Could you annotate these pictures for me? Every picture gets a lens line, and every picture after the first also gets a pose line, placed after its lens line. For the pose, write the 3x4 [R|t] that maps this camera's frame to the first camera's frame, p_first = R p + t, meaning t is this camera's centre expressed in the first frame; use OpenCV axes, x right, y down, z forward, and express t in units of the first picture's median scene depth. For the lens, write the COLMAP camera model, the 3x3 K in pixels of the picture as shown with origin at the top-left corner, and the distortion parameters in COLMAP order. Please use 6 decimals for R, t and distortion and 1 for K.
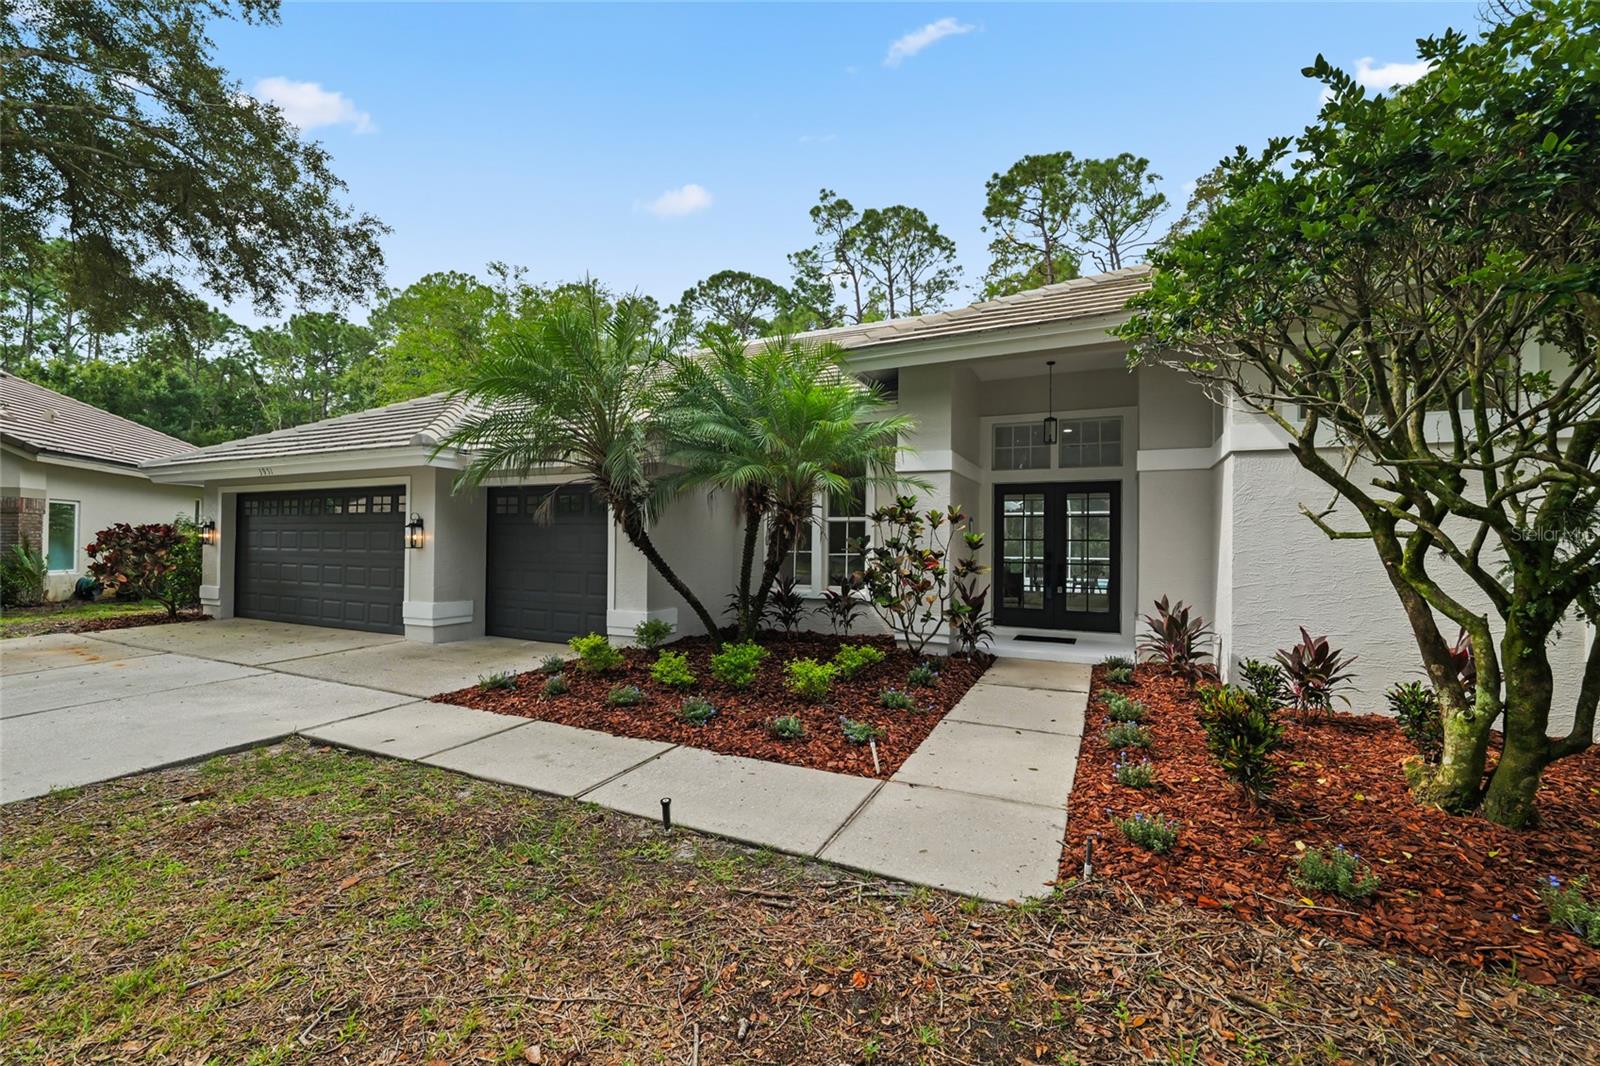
lens RADIAL K [[656.5, 0, 802.4], [0, 656.5, 547.5], [0, 0, 1]] dist [-0.011072, 0.000486]
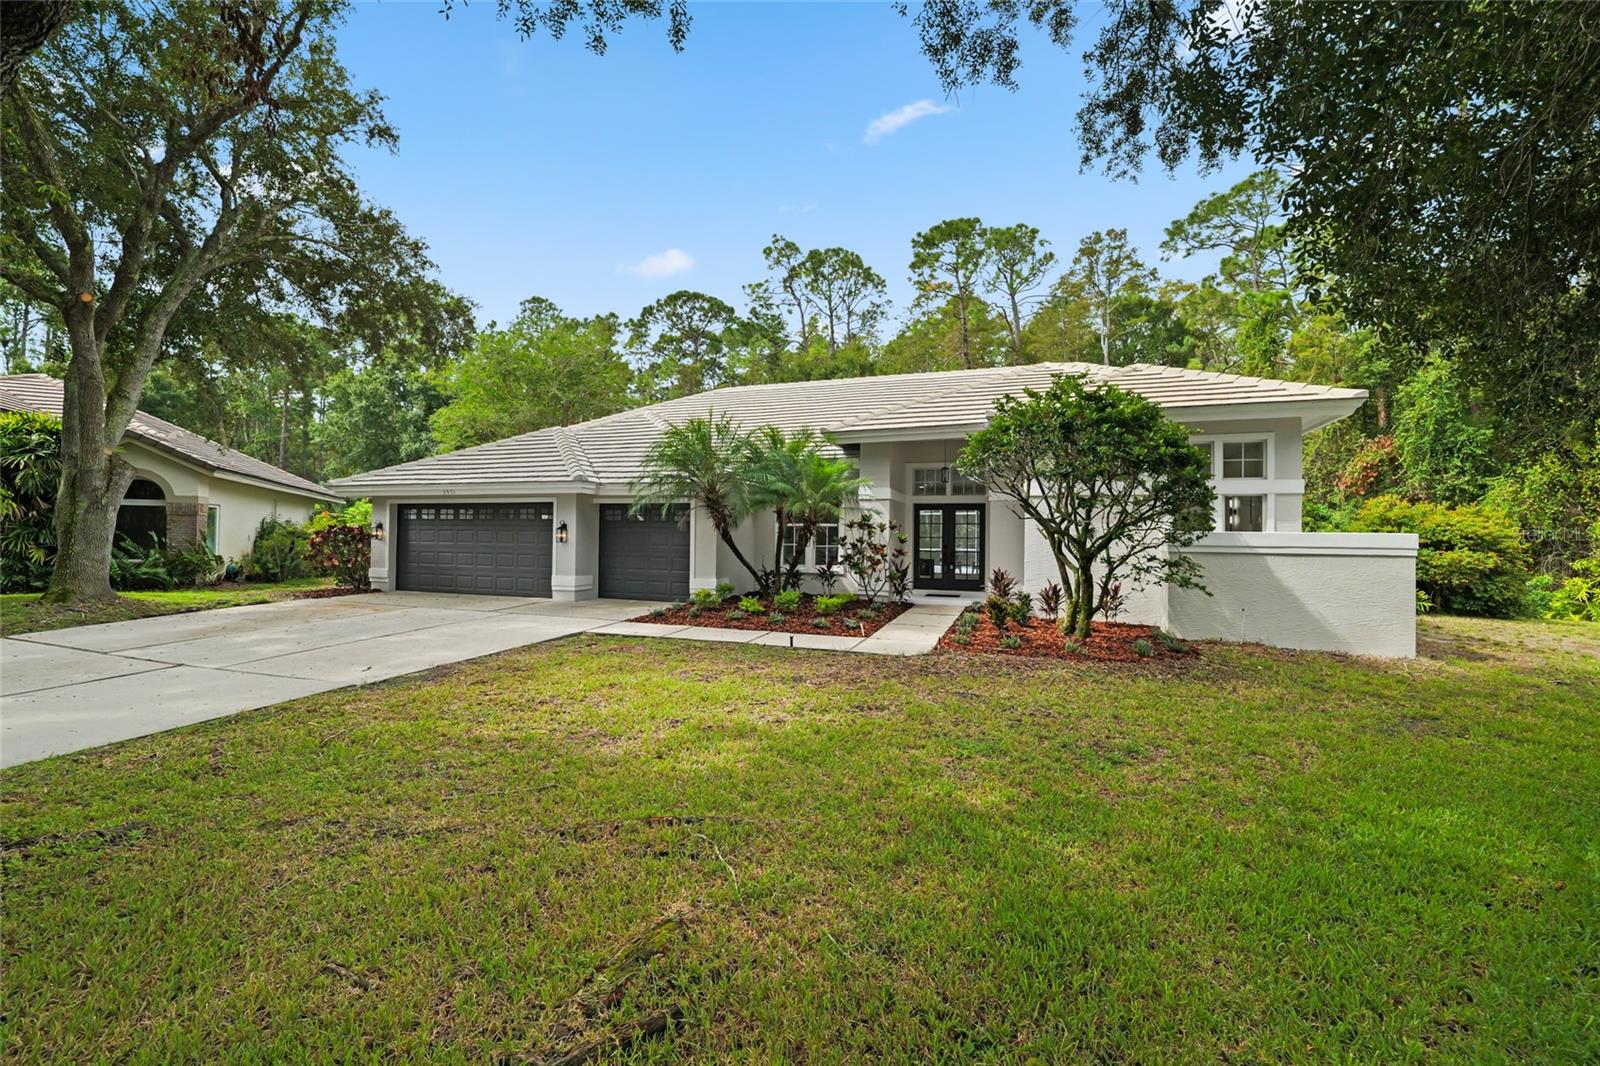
lens RADIAL K [[656.5, 0, 802.0], [0, 656.5, 539.5], [0, 0, 1]] dist [-0.011072, 0.000486]
pose [[0.994357, 0.000836, 0.106079, -0.112676], [-0.000668, 0.999998, -0.001624, -0.002562], [-0.106081, 0.001544, 0.994356, -0.423145]]
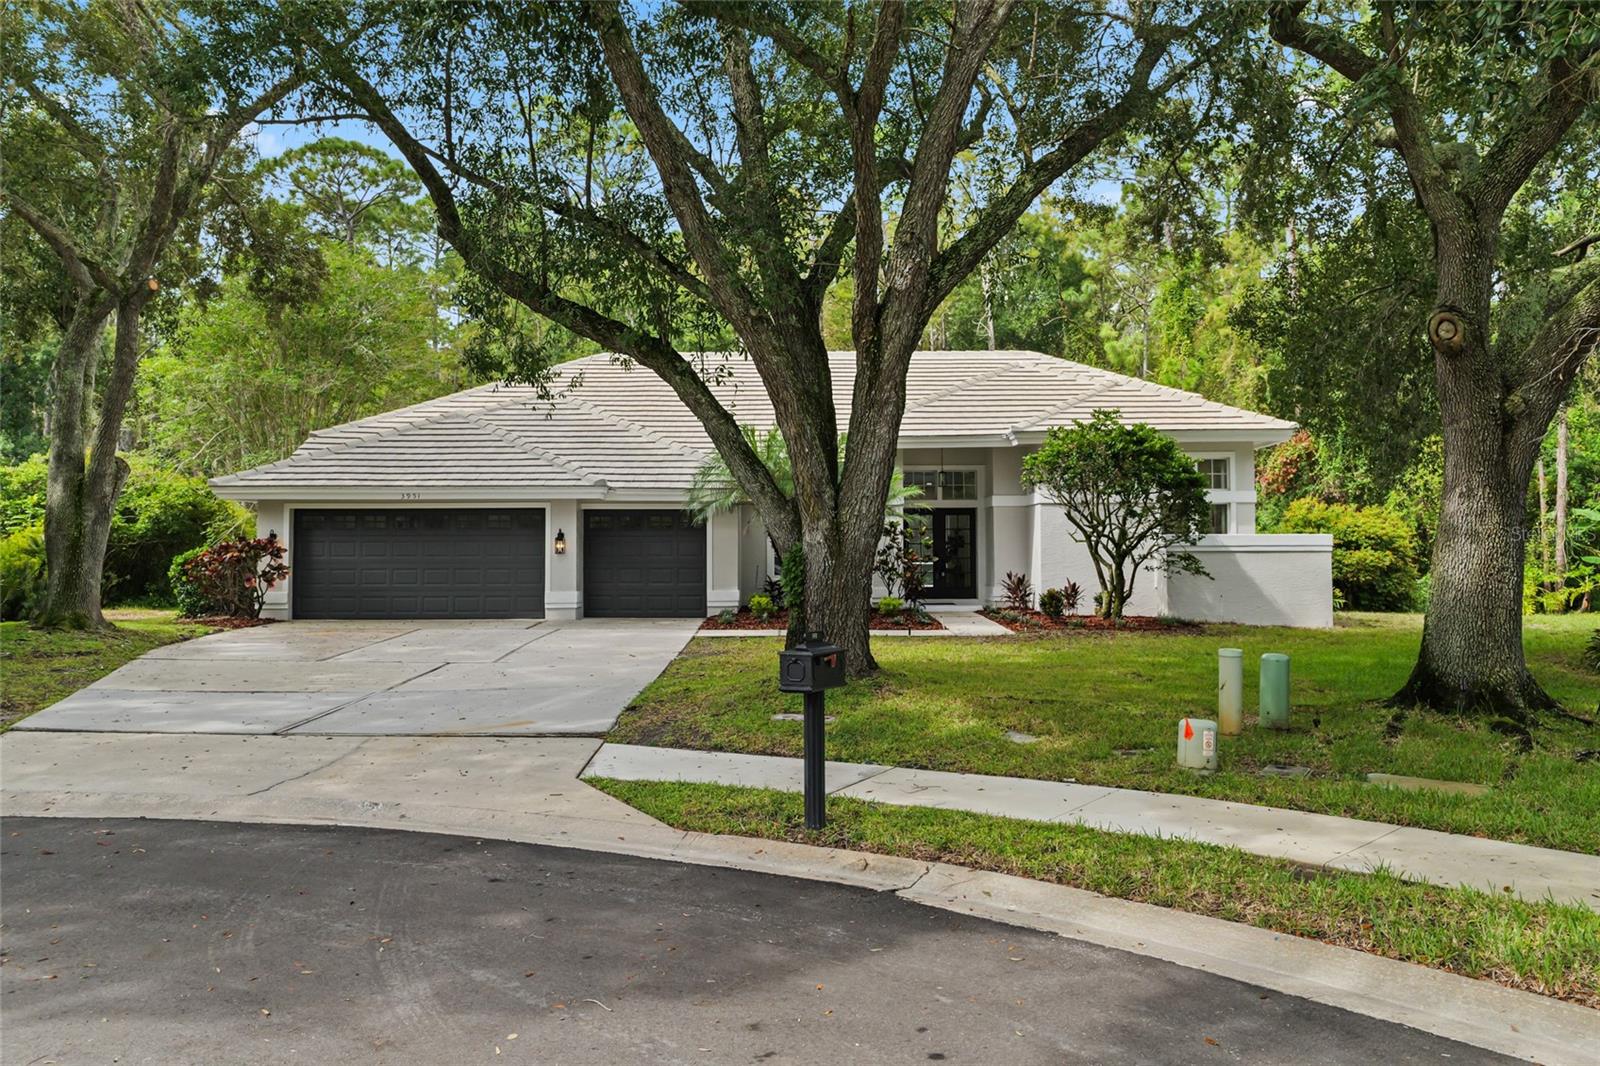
lens RADIAL K [[1235.7, 0, 794.7], [0, 1235.7, 532.5], [0, 0, 1]] dist [-0.002598, 0.003803]
pose [[0.899438, -0.005767, 0.437010, -0.832106], [0.015531, 0.999703, -0.018772, 0.008505], [-0.436772, 0.023671, 0.899261, -1.041192]]
